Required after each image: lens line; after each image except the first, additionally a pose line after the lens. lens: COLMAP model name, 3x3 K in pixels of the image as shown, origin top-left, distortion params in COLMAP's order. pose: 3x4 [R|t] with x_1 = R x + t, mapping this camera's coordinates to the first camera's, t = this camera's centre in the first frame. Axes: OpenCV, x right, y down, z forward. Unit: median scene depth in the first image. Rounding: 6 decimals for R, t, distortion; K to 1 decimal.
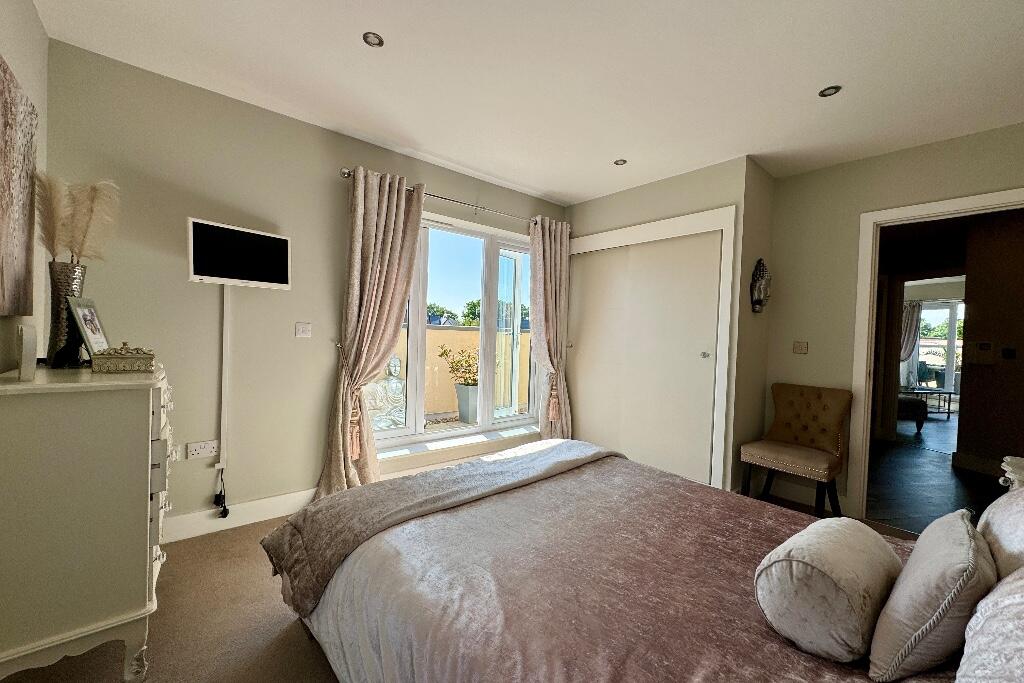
lens RADIAL K [[407.1, 0, 512.0], [0, 407.1, 341.5], [0, 0, 1]] dist [-0.000741, -0.000153]
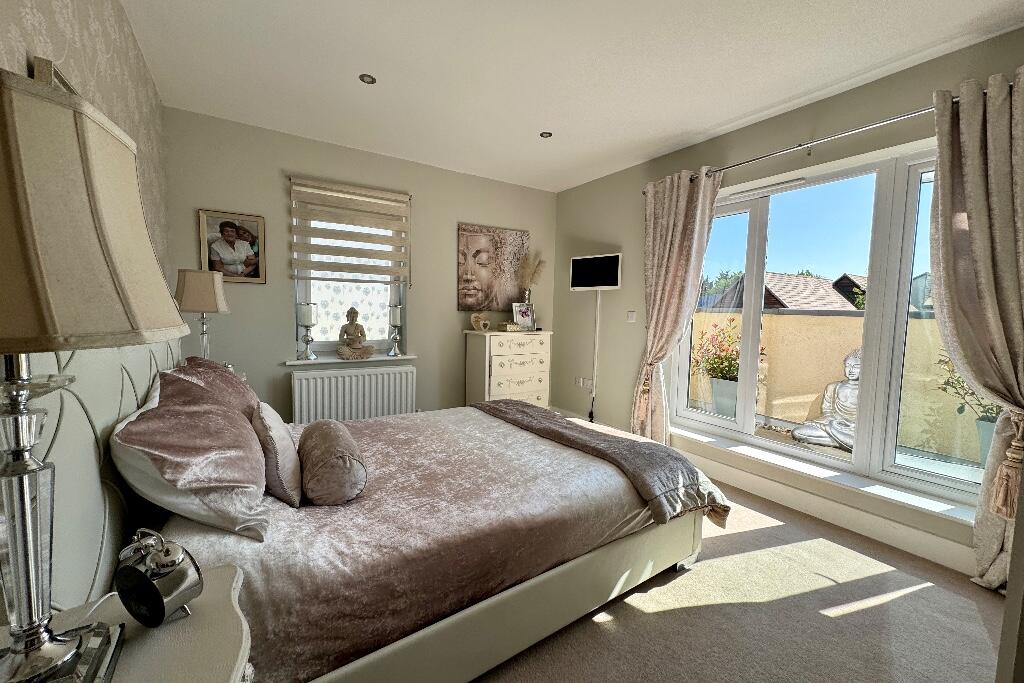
lens RADIAL K [[407.1, 0, 512.0], [0, 407.1, 341.5], [0, 0, 1]] dist [-0.000741, -0.000153]
pose [[-0.120673, 0.044327, -0.991702, 0.960755], [-0.045249, 0.997719, 0.050102, 0.006300], [0.991660, 0.050920, -0.118392, 0.798282]]
